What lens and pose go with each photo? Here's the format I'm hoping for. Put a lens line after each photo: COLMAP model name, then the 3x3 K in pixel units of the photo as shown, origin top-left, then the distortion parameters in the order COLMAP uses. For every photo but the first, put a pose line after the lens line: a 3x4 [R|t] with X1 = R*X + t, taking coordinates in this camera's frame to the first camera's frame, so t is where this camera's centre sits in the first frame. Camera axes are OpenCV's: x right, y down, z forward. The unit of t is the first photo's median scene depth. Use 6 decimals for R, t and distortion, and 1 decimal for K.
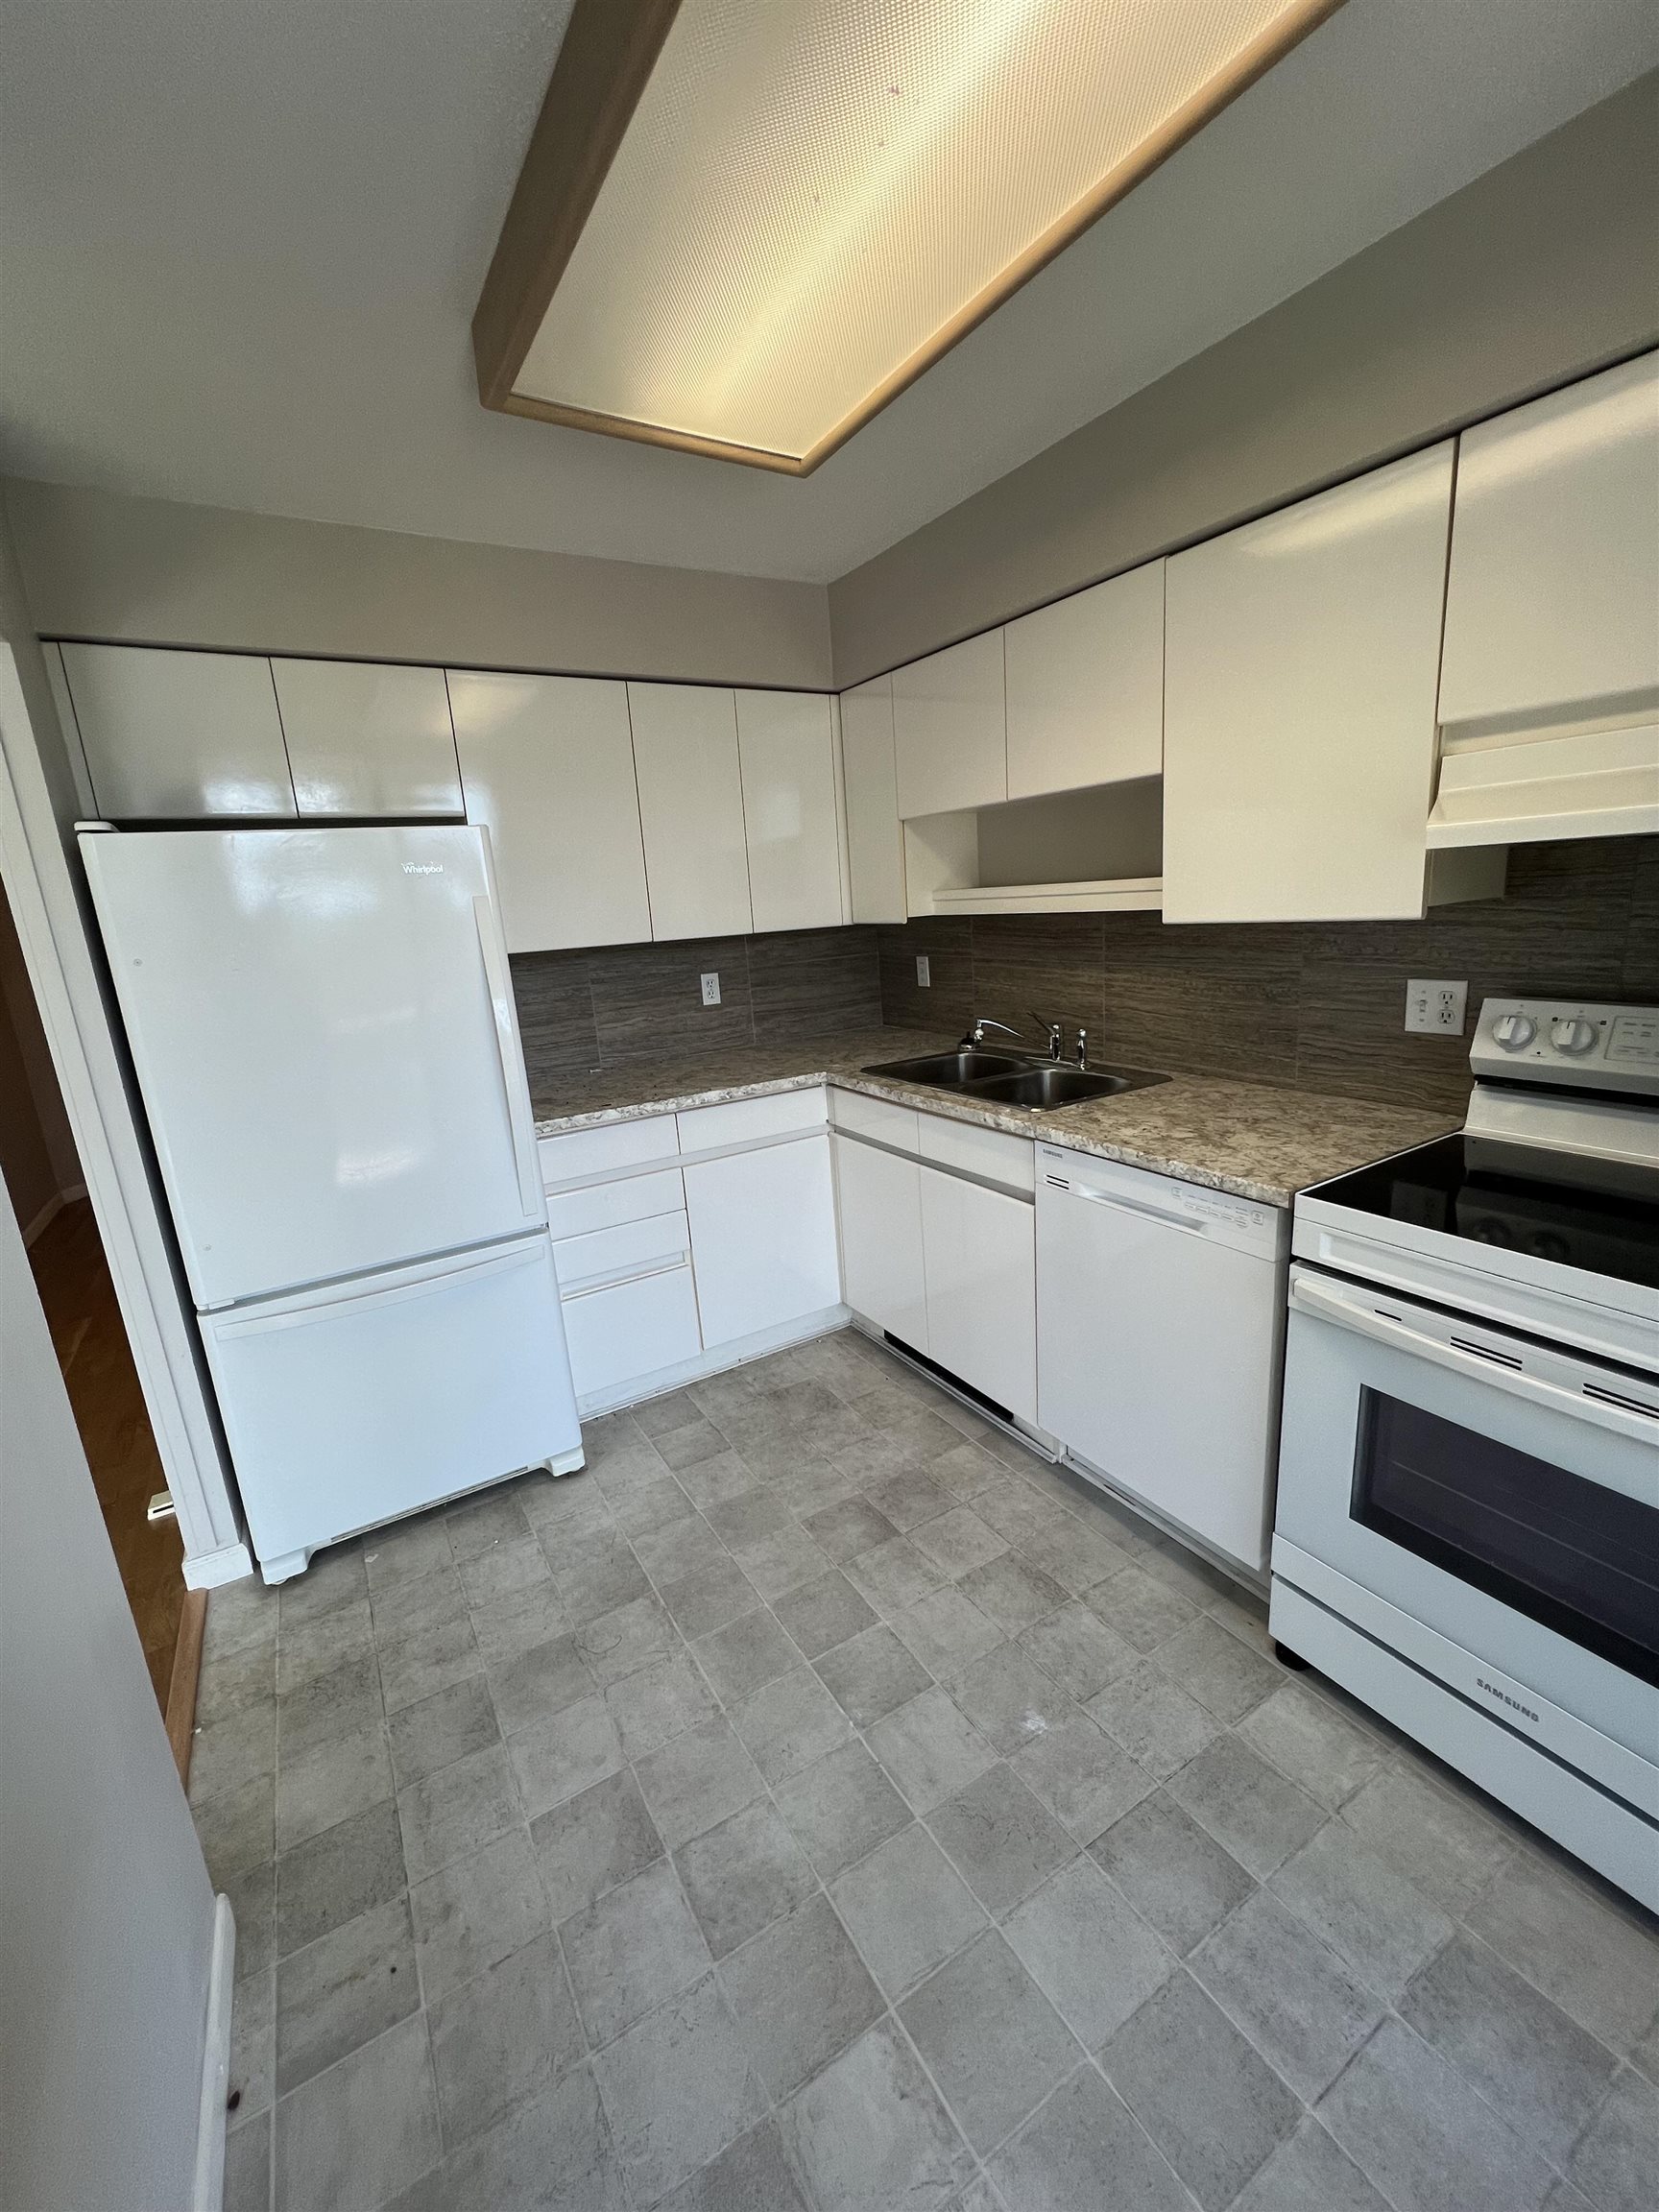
lens RADIAL K [[881.4, 0, 828.3], [0, 881.4, 1096.5], [0, 0, 1]] dist [0.000072, 0.000575]
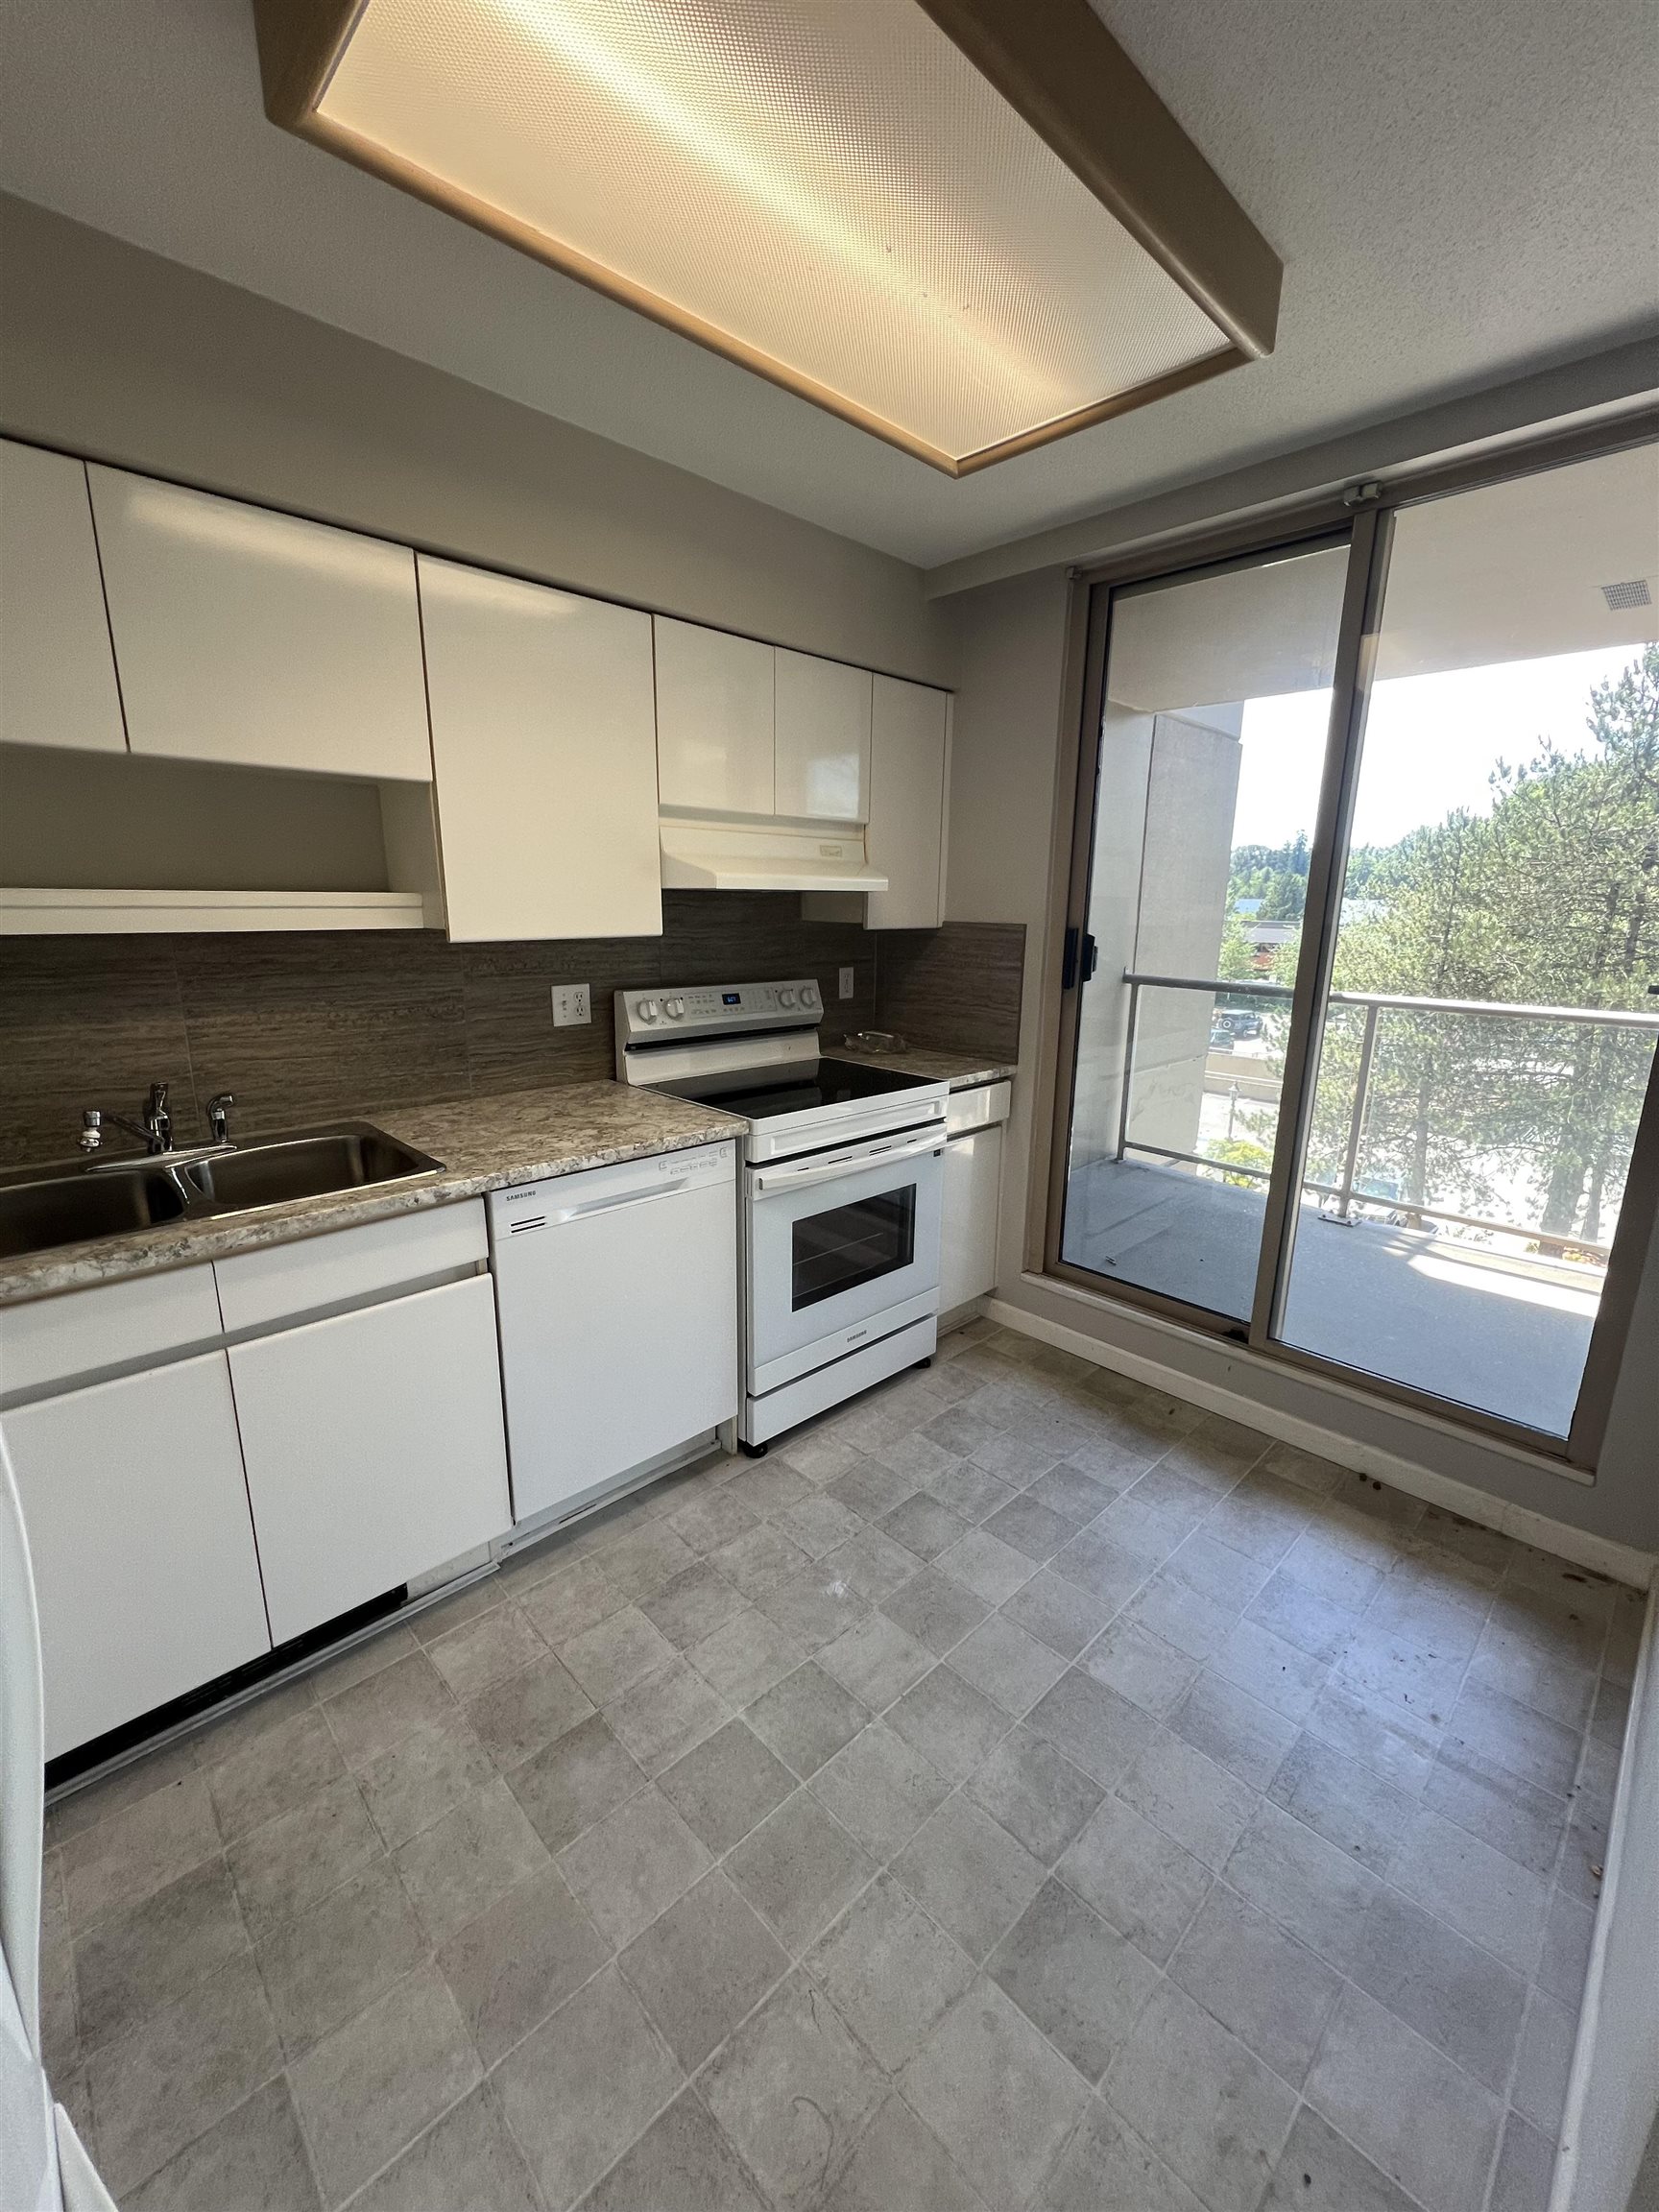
lens RADIAL K [[883.4, 0, 828.8], [0, 883.4, 1101.0], [0, 0, 1]] dist [-0.000438, 0.000059]
pose [[-0.218032, -0.157095, 0.963215, -0.680210], [0.220432, 0.953528, 0.205411, -0.146179], [-0.950722, 0.257109, -0.173271, 0.866320]]
